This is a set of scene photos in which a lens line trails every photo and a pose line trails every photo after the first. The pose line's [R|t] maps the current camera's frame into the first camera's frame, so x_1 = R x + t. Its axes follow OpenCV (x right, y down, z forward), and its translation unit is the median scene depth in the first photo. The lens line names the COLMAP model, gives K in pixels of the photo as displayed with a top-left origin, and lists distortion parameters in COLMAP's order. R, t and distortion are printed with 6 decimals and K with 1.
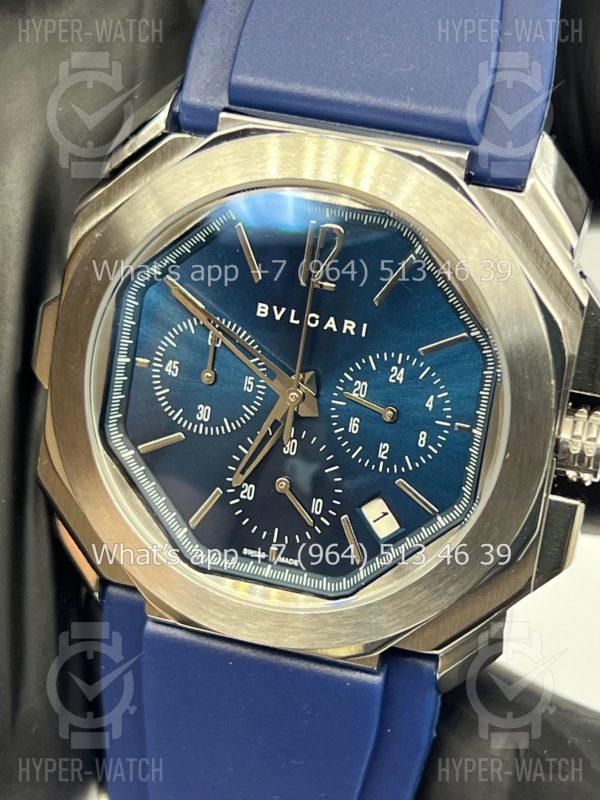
lens RADIAL K [[1917.5, 0, 300.0], [0, 1917.5, 400.0], [0, 0, 1]] dist [0.240362, 0.083575]
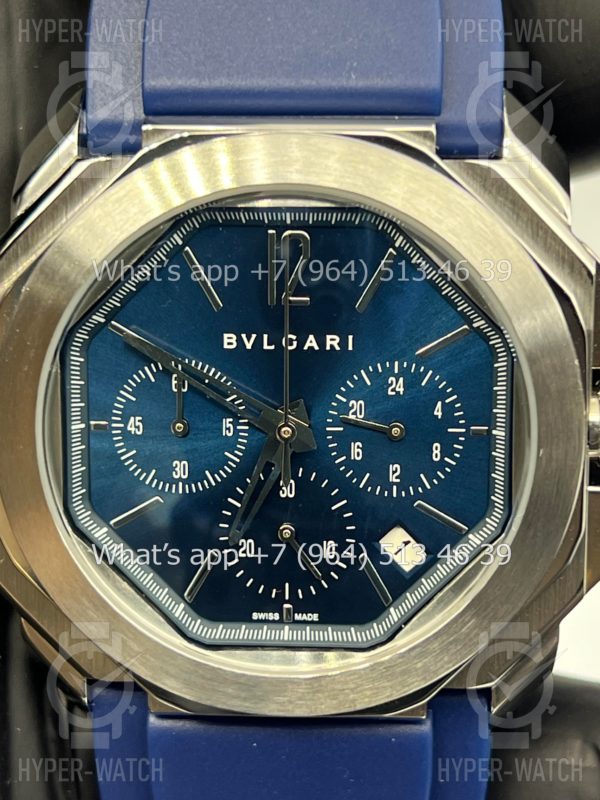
lens RADIAL K [[1917.5, 0, 300.0], [0, 1917.5, 400.0], [0, 0, 1]] dist [0.240362, 0.083575]
pose [[0.970422, -0.184432, 0.155778, -0.129437], [0.183699, 0.982795, 0.019217, -0.031425], [-0.156642, 0.009968, 0.987605, 0.134528]]
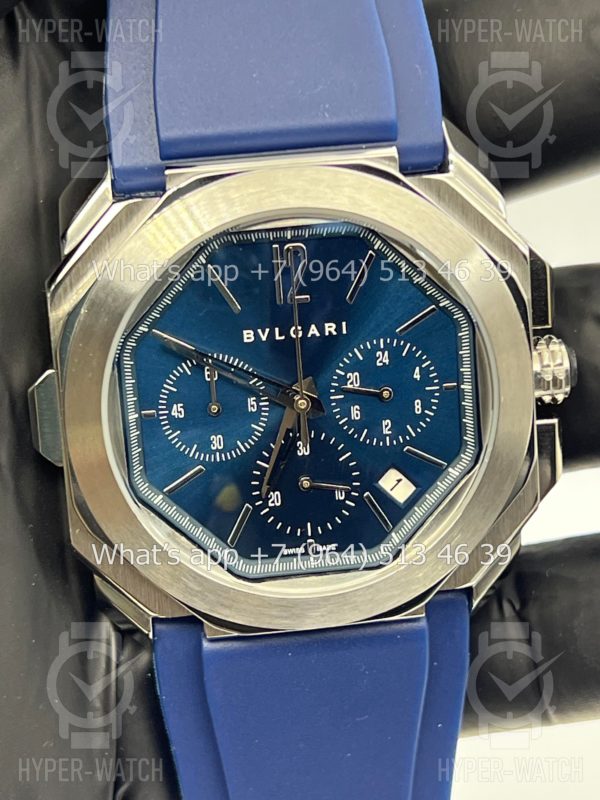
lens RADIAL K [[1917.5, 0, 300.0], [0, 1917.5, 400.0], [0, 0, 1]] dist [0.240362, 0.083575]
pose [[0.915754, -0.289933, 0.278087, -0.306165], [0.275802, 0.957032, 0.089569, -0.101597], [-0.292108, -0.005326, 0.956371, -0.048982]]
